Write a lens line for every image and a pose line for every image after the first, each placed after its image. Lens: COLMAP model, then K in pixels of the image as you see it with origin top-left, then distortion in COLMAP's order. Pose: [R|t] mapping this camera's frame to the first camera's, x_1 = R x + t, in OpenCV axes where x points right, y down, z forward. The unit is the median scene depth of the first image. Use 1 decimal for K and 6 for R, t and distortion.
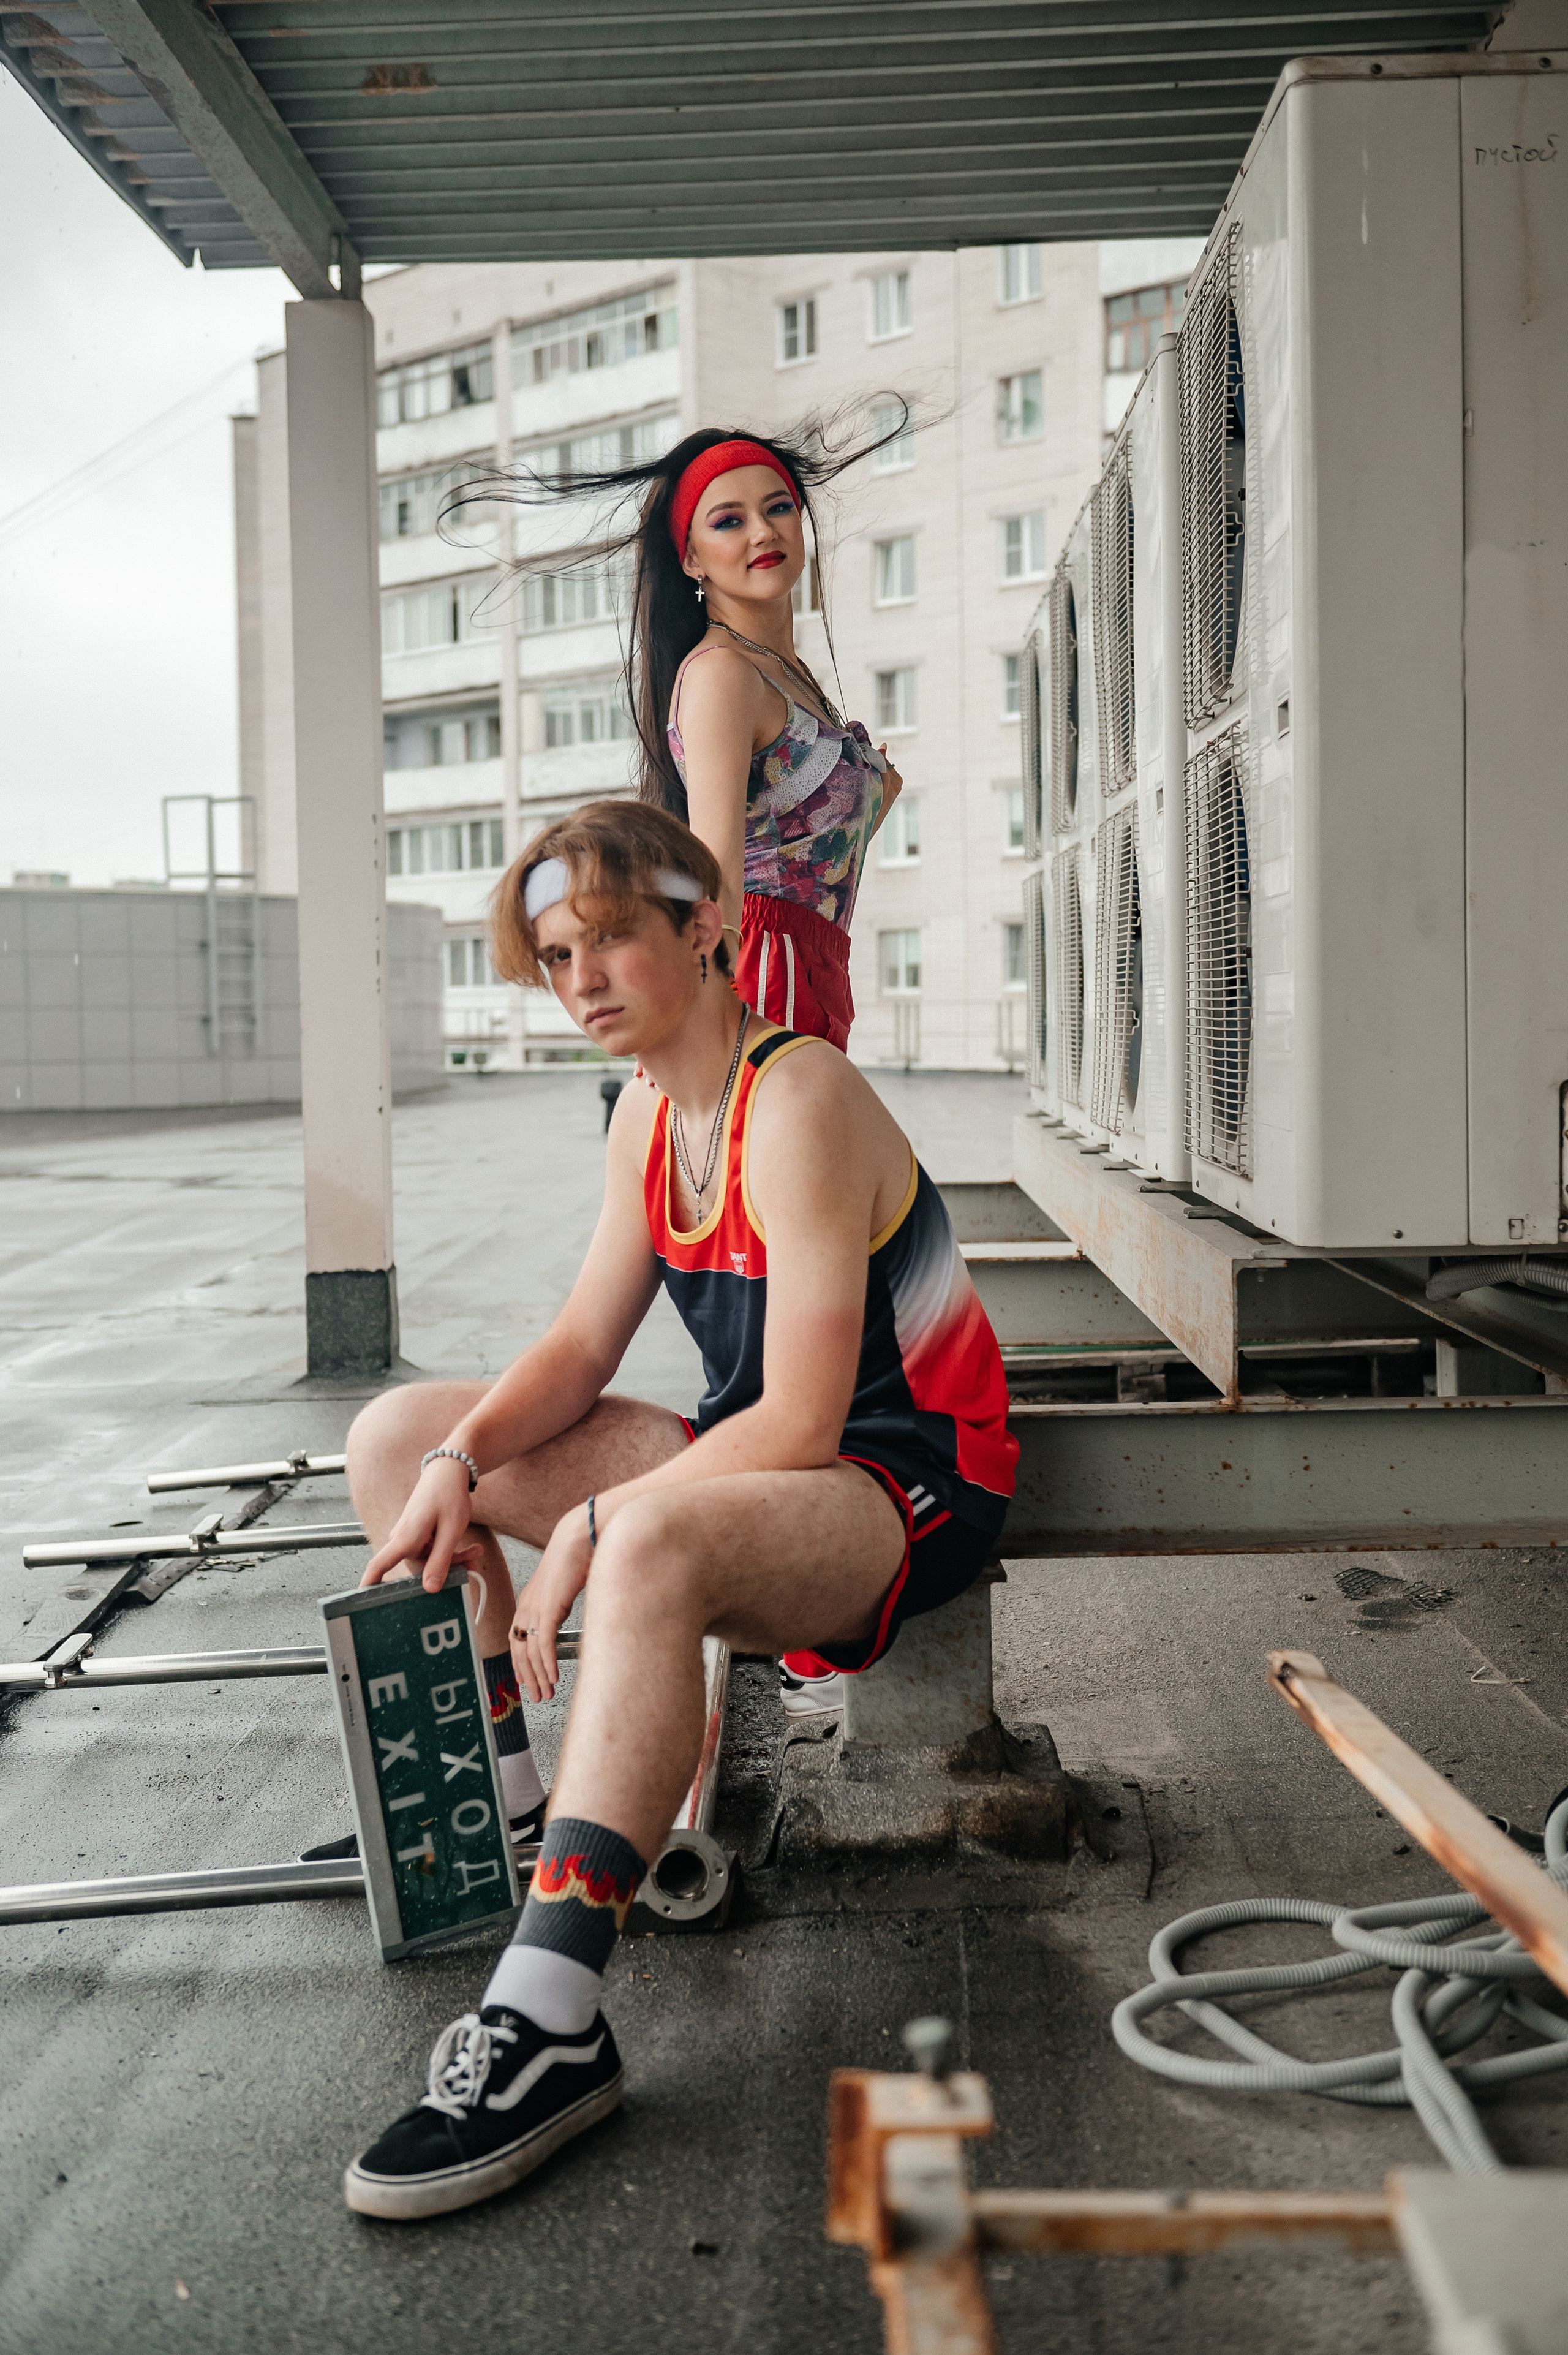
lens RADIAL K [[2781.8, 0, 784.0], [0, 2781.8, 1177.5], [0, 0, 1]] dist [-0.005536, -0.005525]
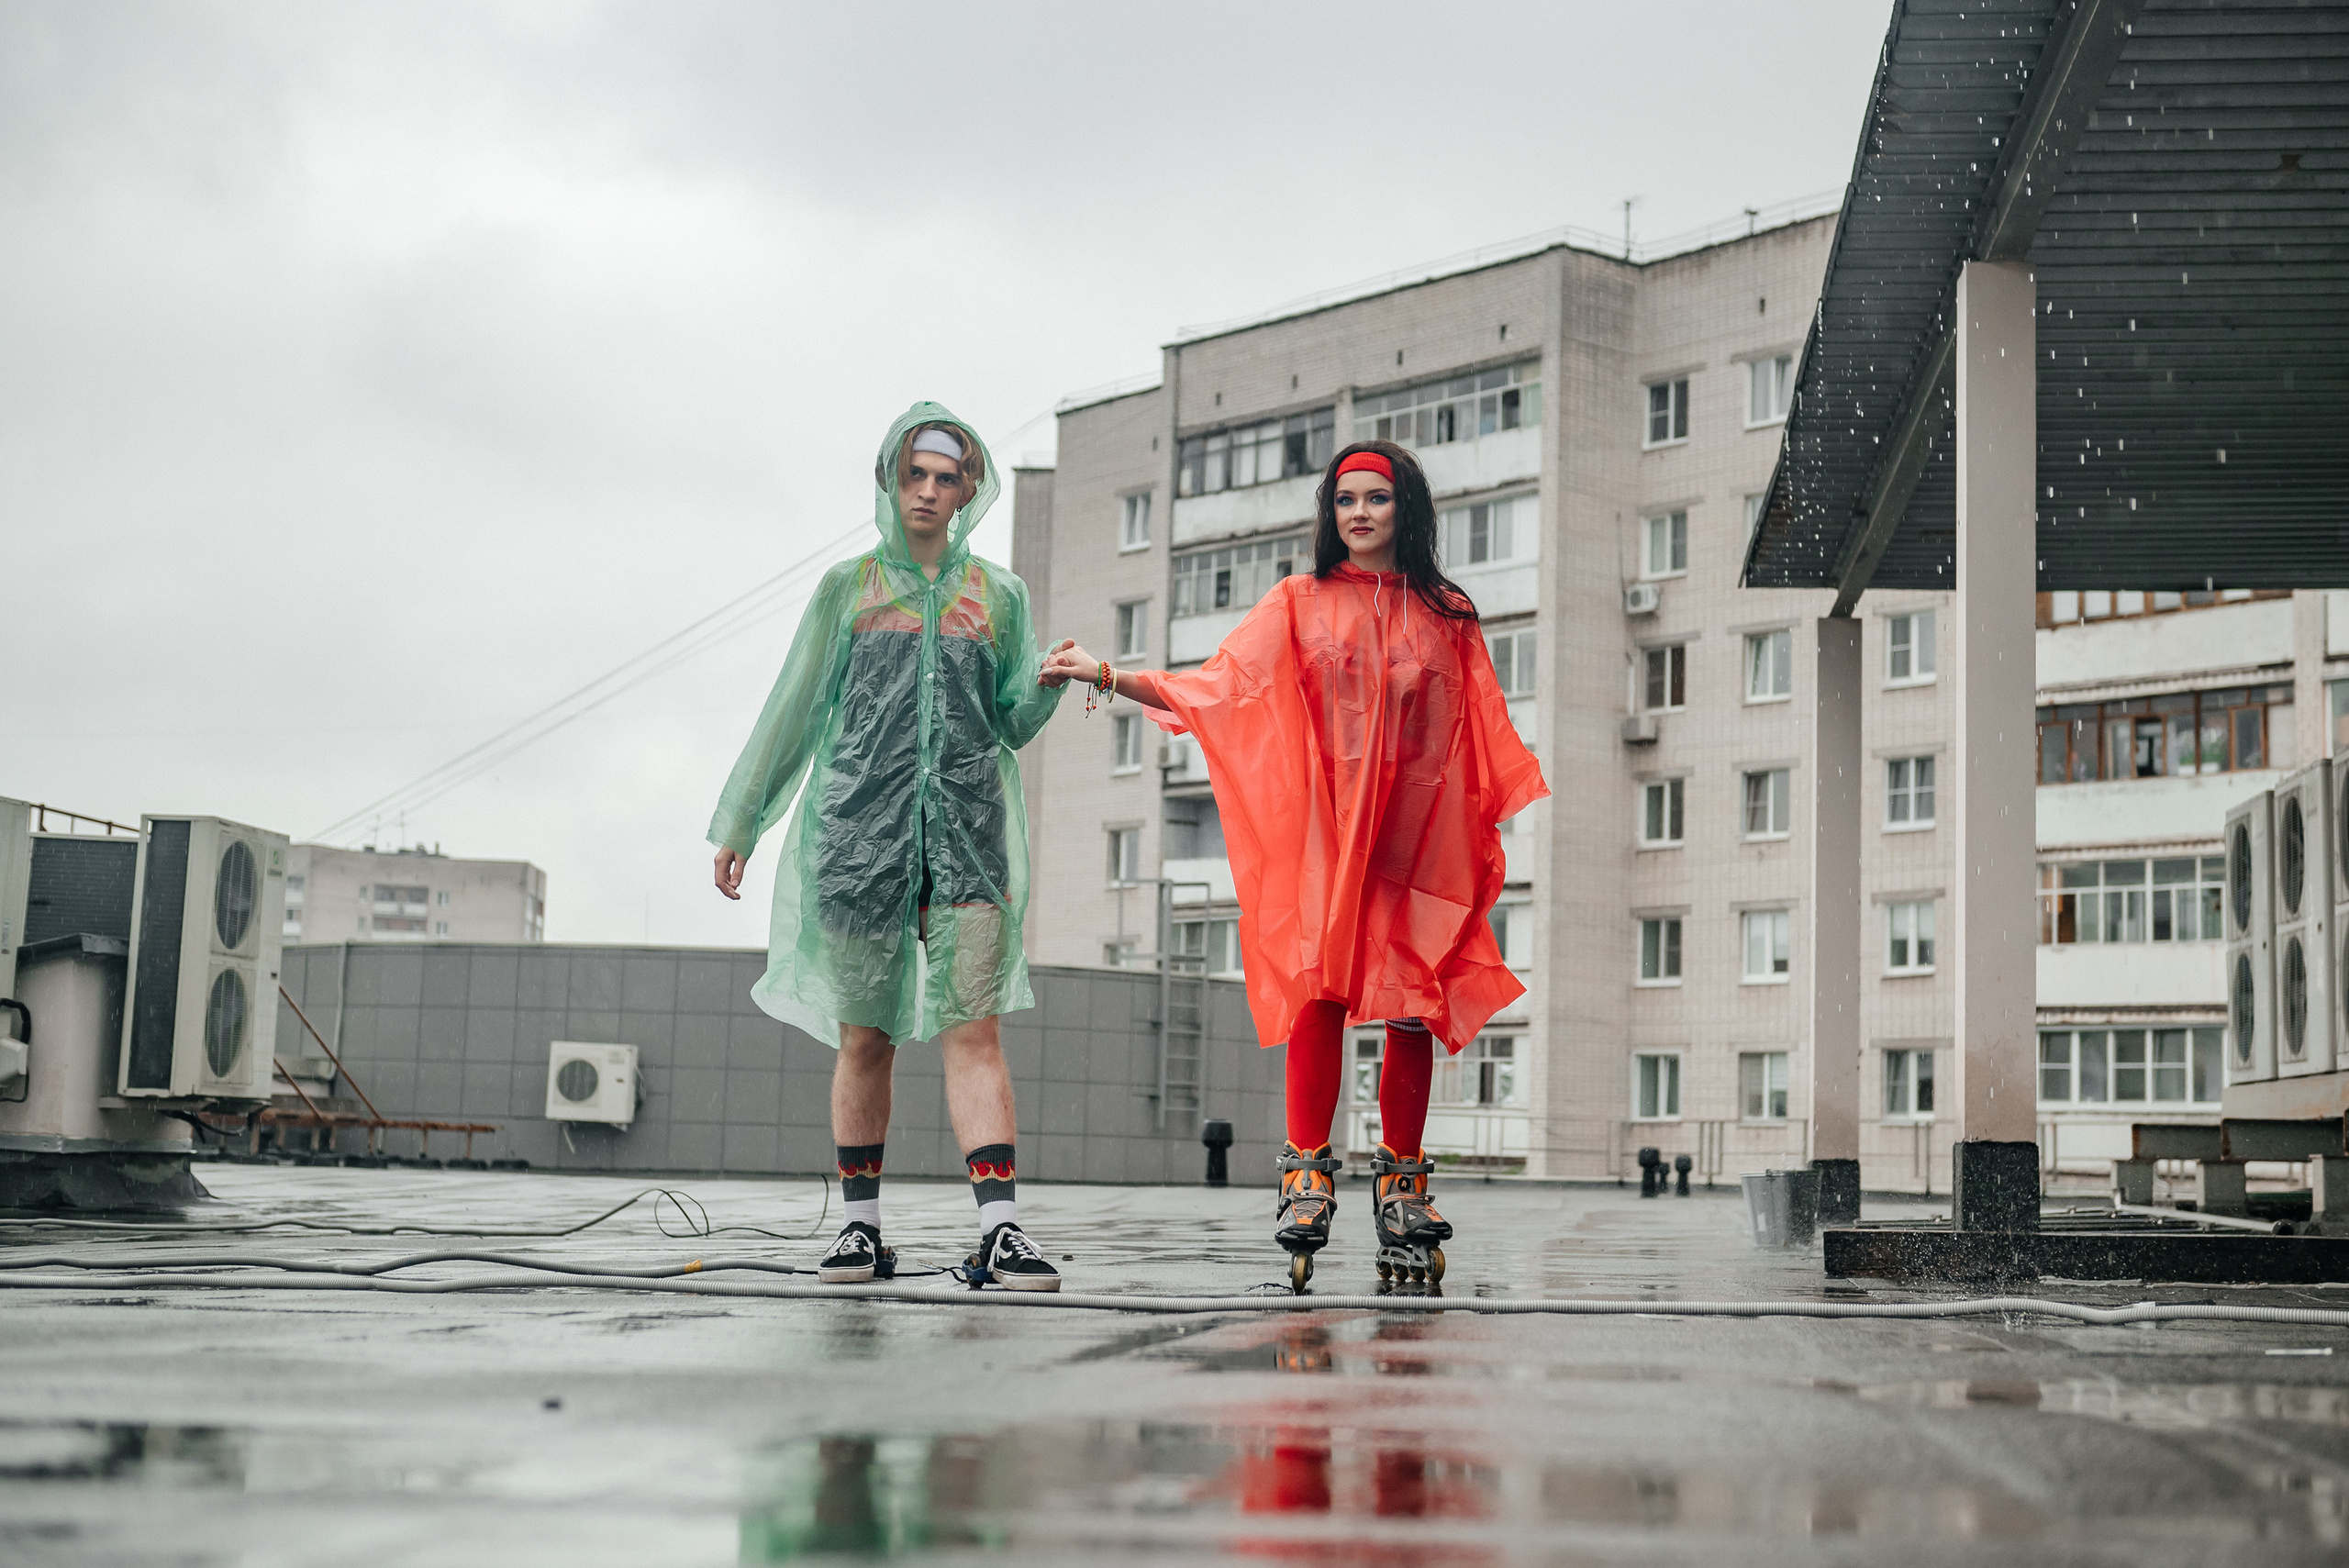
lens RADIAL K [[3537.1, 0, 1304.8], [0, 3537.1, 731.6], [0, 0, 1]] dist [0.023521, -0.002421]
pose [[0.997963, 0.034785, -0.053474, -0.520628], [-0.043962, 0.982431, -0.181372, 0.256666], [0.046225, 0.183353, 0.981960, -1.702780]]
